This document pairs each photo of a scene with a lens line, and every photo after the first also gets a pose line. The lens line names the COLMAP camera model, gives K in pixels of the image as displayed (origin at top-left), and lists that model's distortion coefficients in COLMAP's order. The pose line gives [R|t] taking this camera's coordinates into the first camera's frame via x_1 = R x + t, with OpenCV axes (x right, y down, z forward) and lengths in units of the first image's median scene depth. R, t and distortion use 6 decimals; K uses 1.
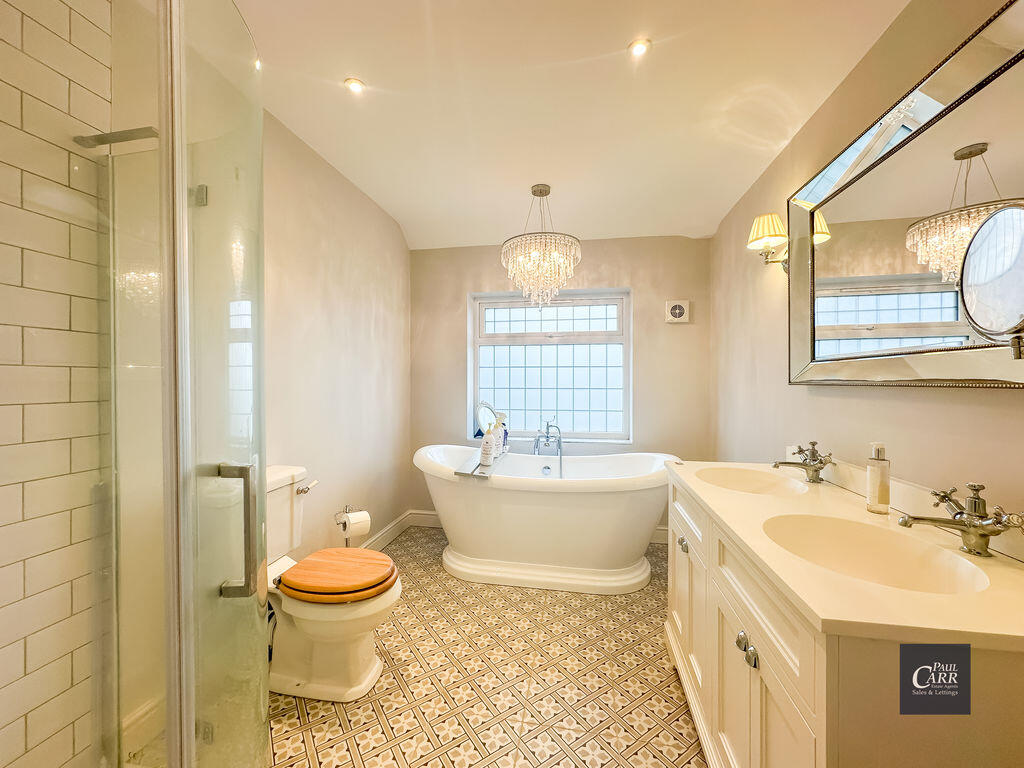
lens RADIAL K [[407.3, 0, 512.3], [0, 407.3, 381.1], [0, 0, 1]] dist [-0.004446, 0.000437]
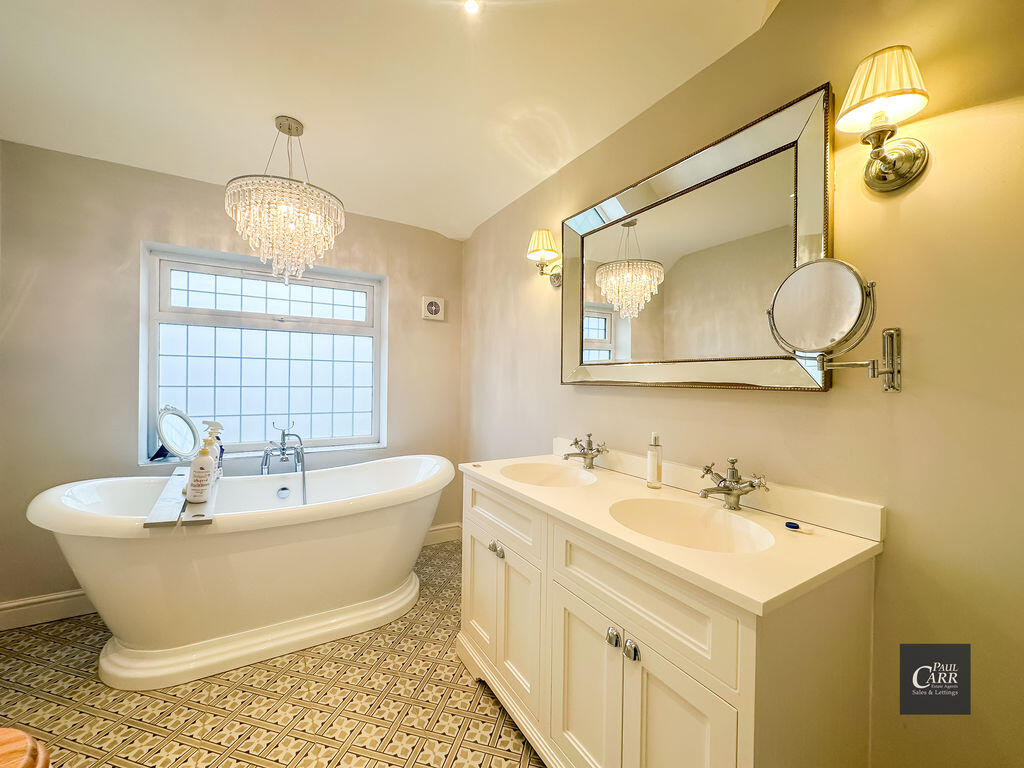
lens RADIAL K [[407.3, 0, 512.3], [0, 407.3, 381.1], [0, 0, 1]] dist [-0.004446, 0.000437]
pose [[0.751625, 0.006615, 0.659557, -0.122337], [-0.012799, 0.999908, 0.004556, -0.002630], [-0.659466, -0.011866, 0.751640, 0.163704]]
